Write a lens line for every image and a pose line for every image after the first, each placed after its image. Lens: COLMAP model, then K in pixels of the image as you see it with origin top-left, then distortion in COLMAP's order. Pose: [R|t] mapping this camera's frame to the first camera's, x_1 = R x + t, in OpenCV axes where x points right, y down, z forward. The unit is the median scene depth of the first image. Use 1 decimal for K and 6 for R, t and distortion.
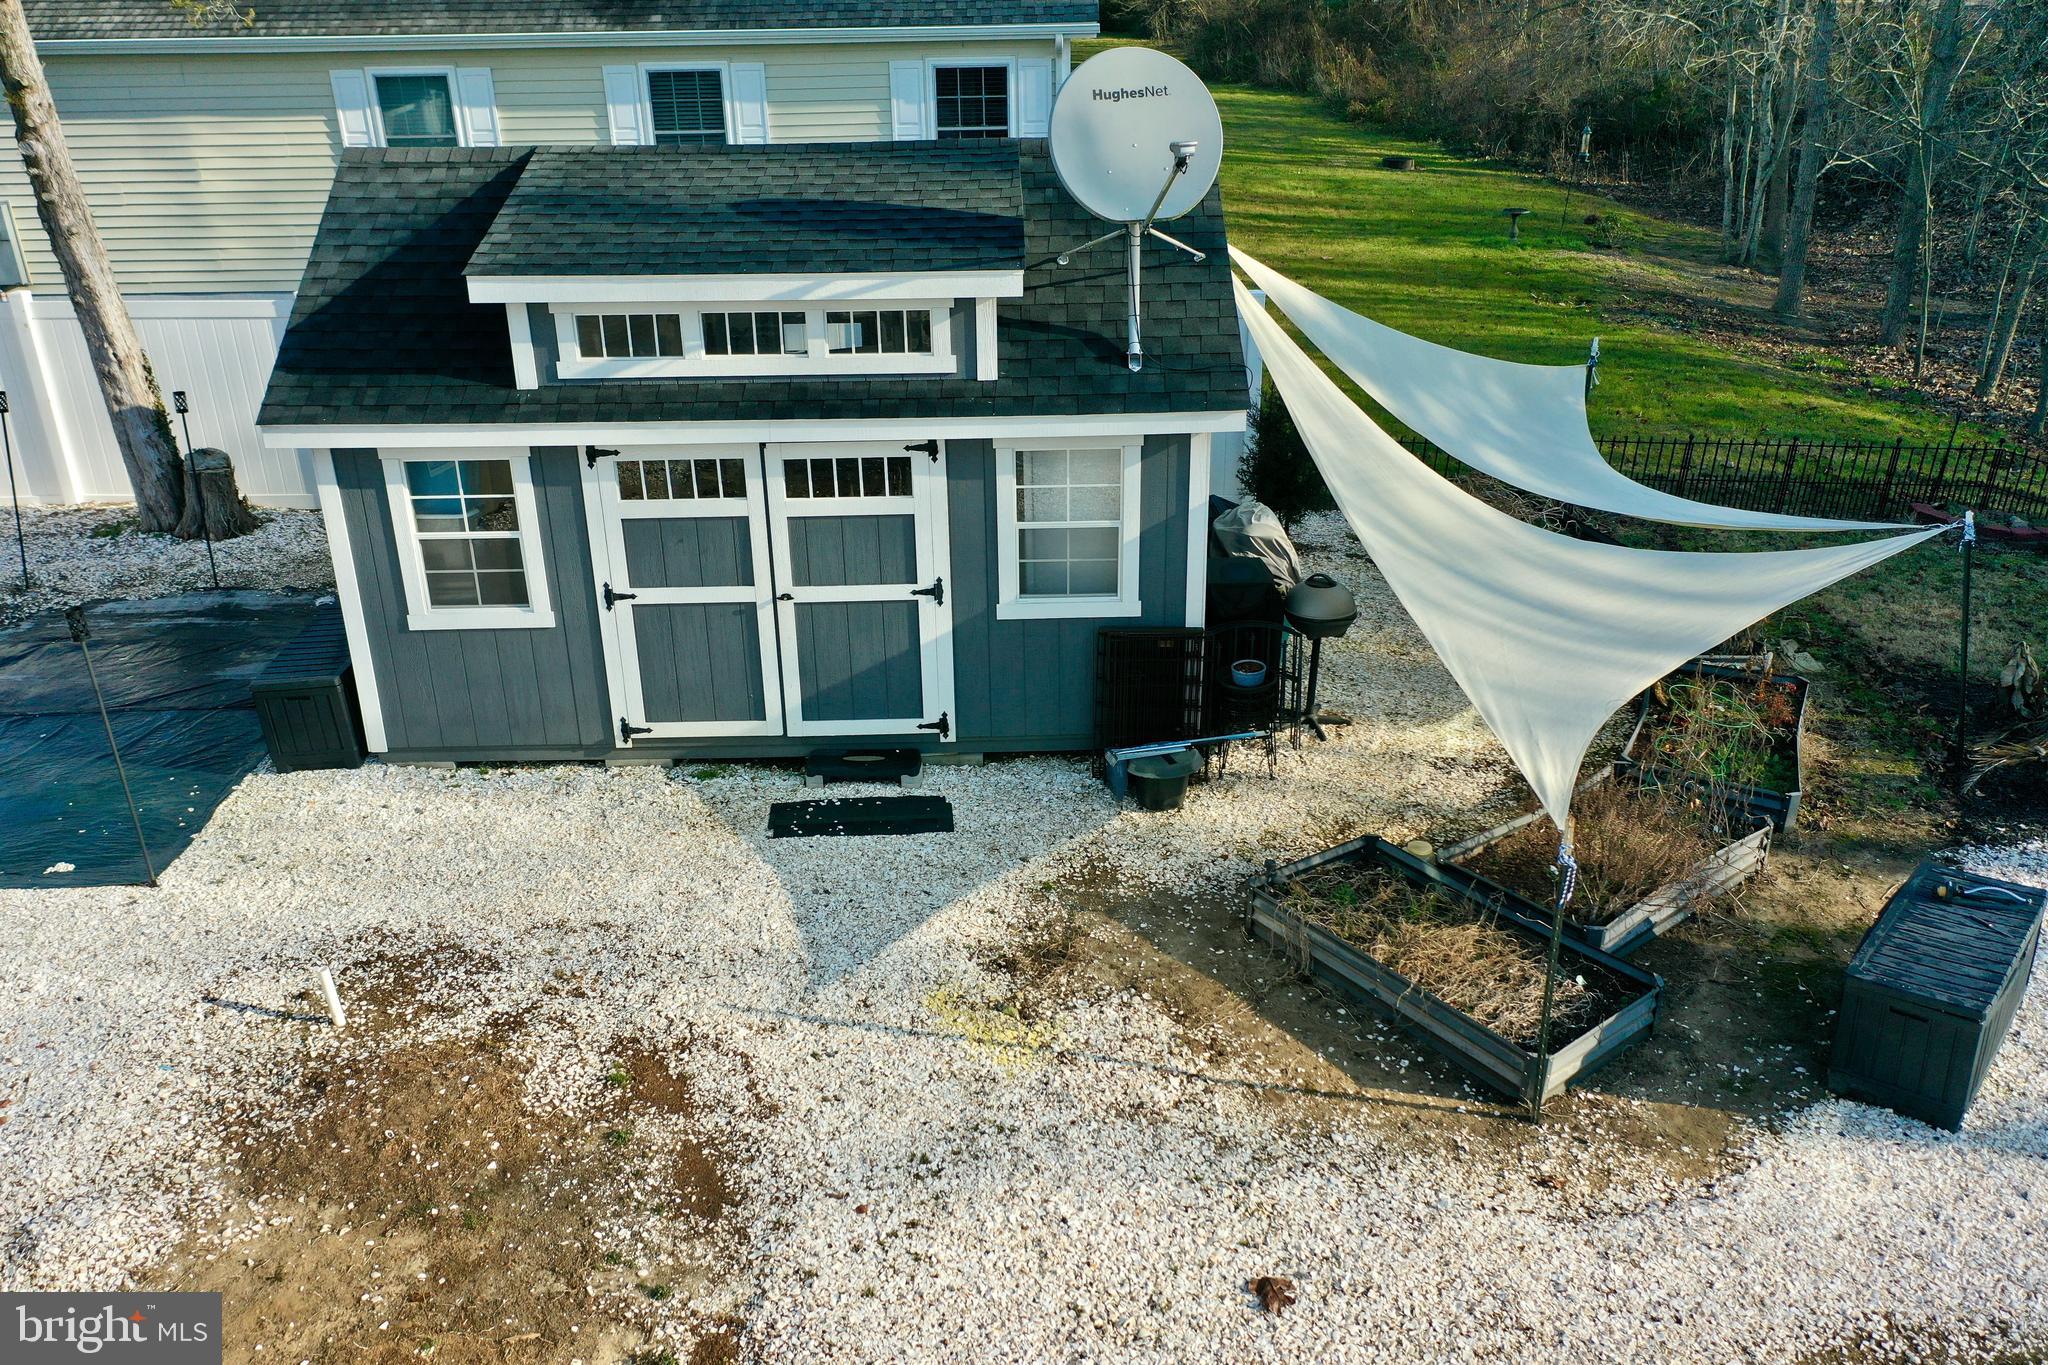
lens RADIAL K [[1617.2, 0, 1018.4], [0, 1617.2, 680.8], [0, 0, 1]] dist [-0.000520, 0.001850]
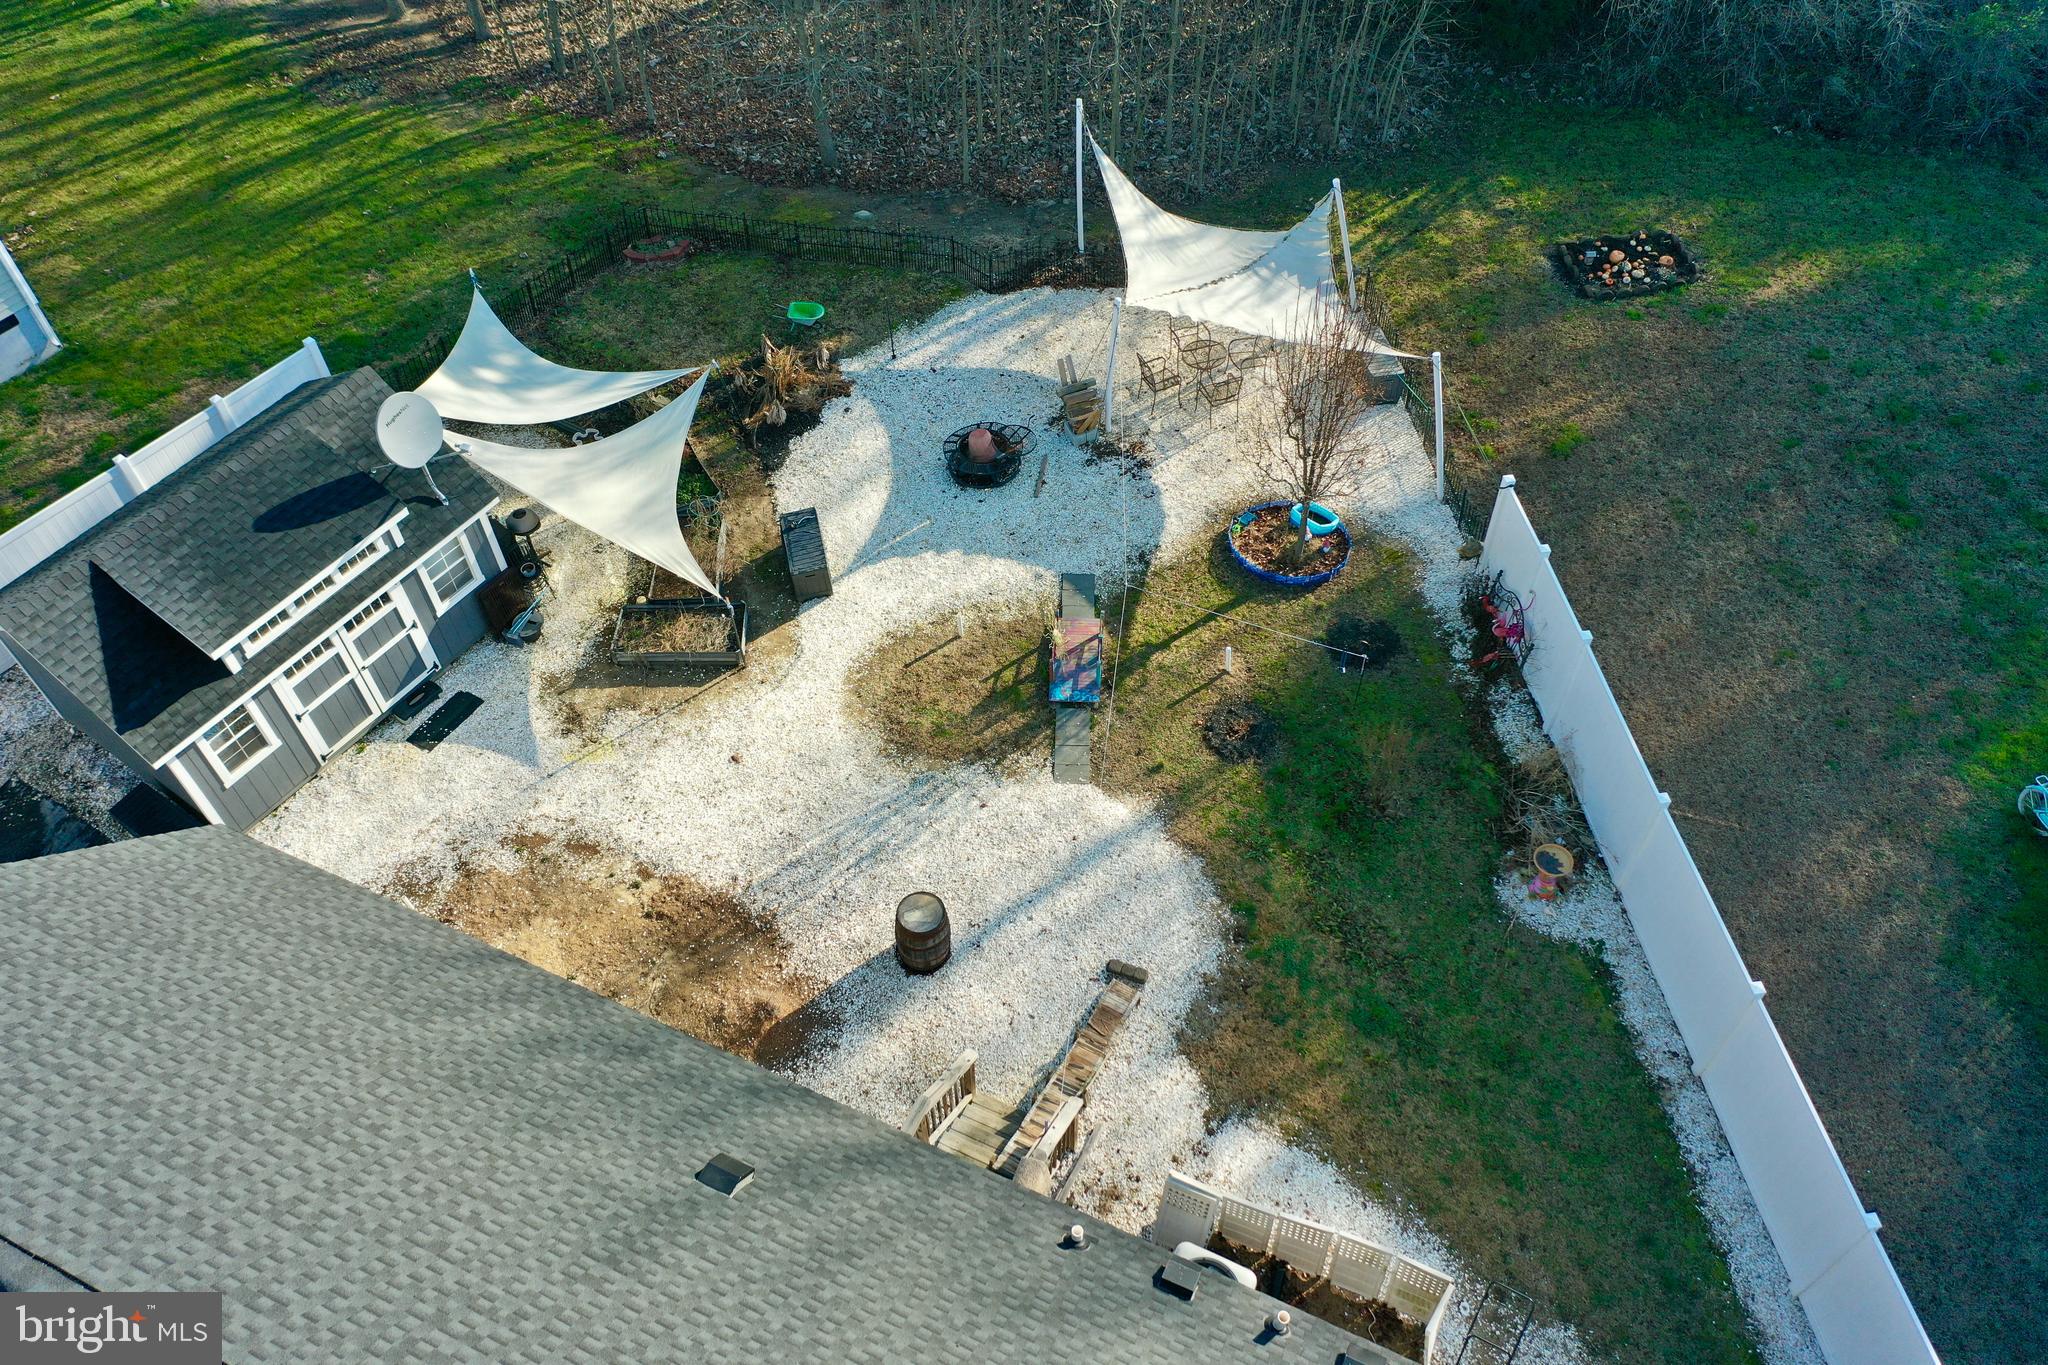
lens RADIAL K [[1617.2, 0, 1026.3], [0, 1617.2, 673.1], [0, 0, 1]] dist [-0.000520, 0.001850]
pose [[0.596166, -0.620997, 0.508871, -0.792420], [0.340112, 0.769482, 0.540575, -1.010094], [-0.727262, -0.149199, 0.669947, -1.253282]]
